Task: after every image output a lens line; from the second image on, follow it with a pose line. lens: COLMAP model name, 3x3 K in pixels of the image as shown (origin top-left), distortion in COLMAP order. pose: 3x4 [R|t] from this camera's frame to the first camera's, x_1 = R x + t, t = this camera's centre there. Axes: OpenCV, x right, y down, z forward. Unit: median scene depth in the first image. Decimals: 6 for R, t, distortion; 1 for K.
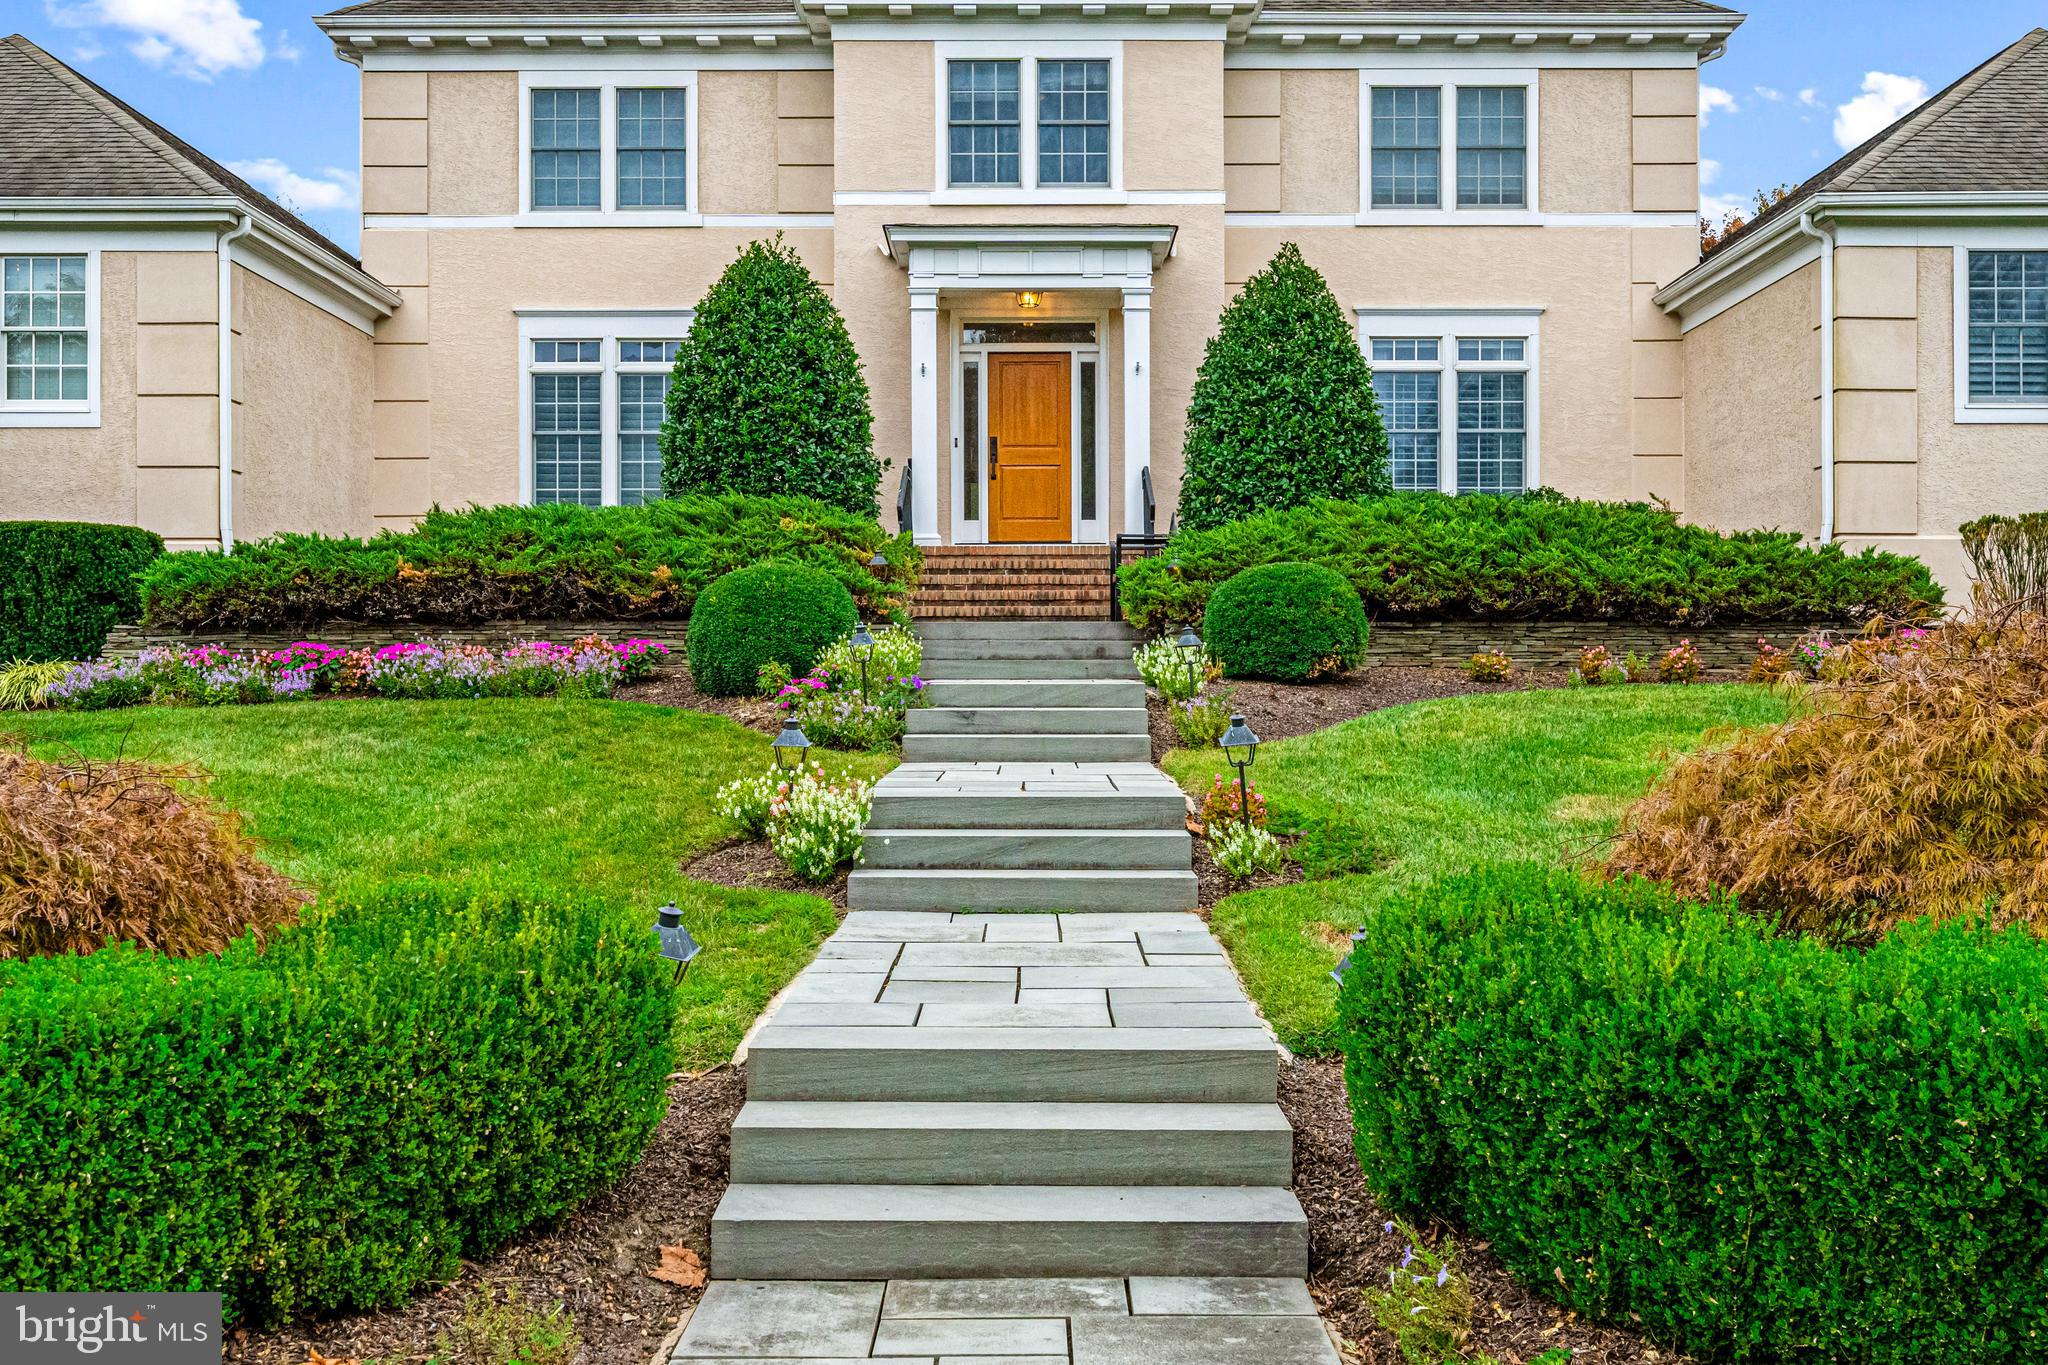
lens RADIAL K [[2147.7, 0, 1024.0], [0, 2147.7, 682.5], [0, 0, 1]] dist [0.007276, 0.002985]
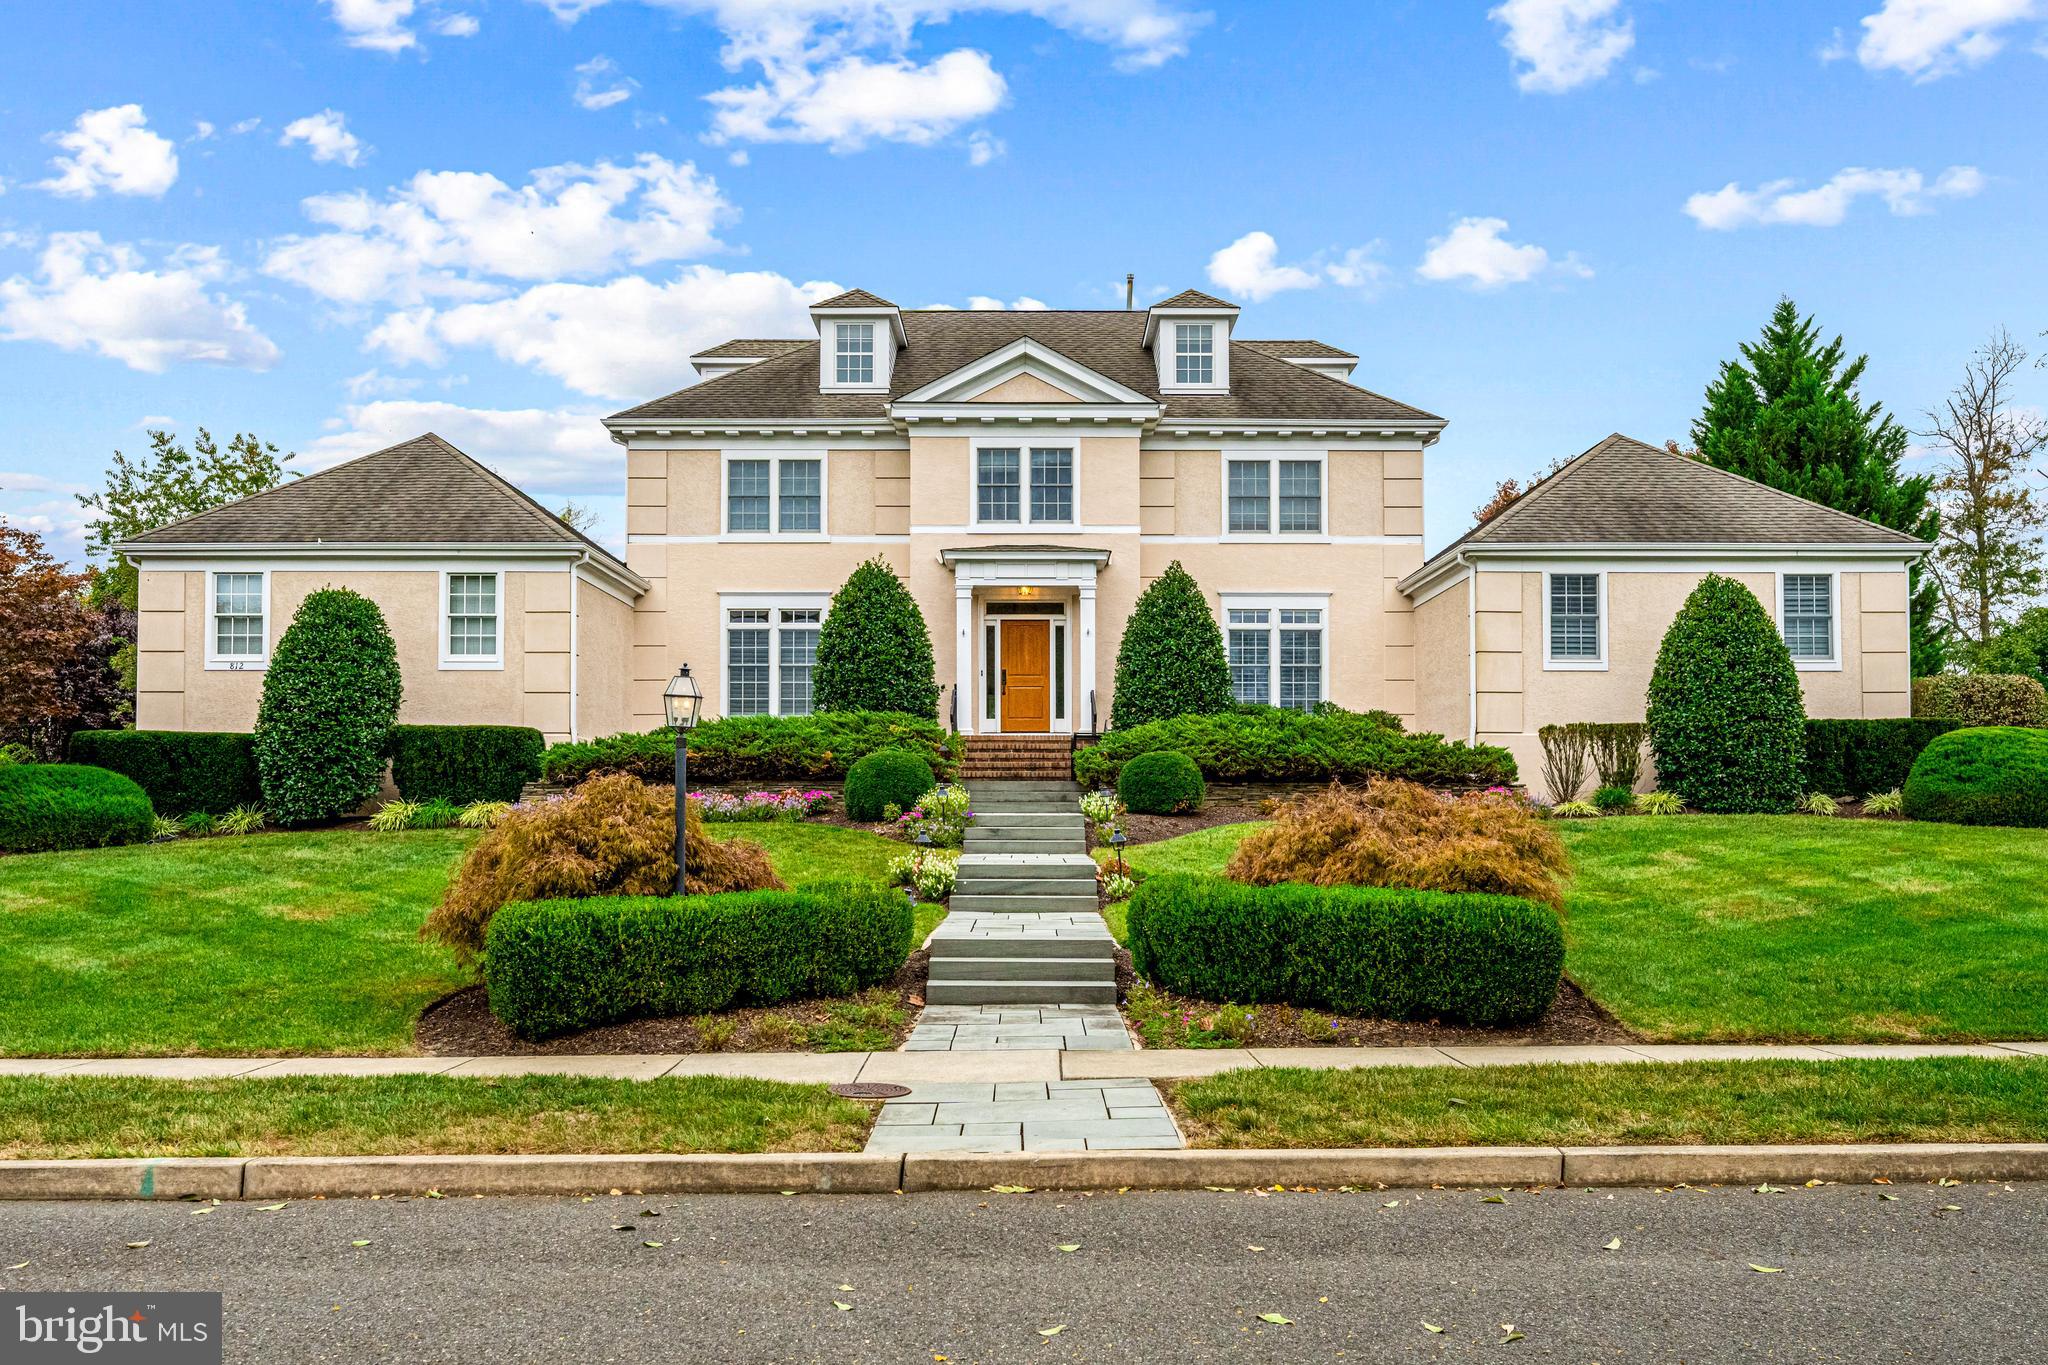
lens RADIAL K [[1433.7, 0, 1014.0], [0, 1433.7, 751.9], [0, 0, 1]] dist [0.000022, -0.000543]
pose [[0.999988, 0.001907, -0.004472, -0.001262], [-0.002102, 0.999028, -0.044026, 0.000228], [0.004384, 0.044035, 0.999020, -0.152995]]
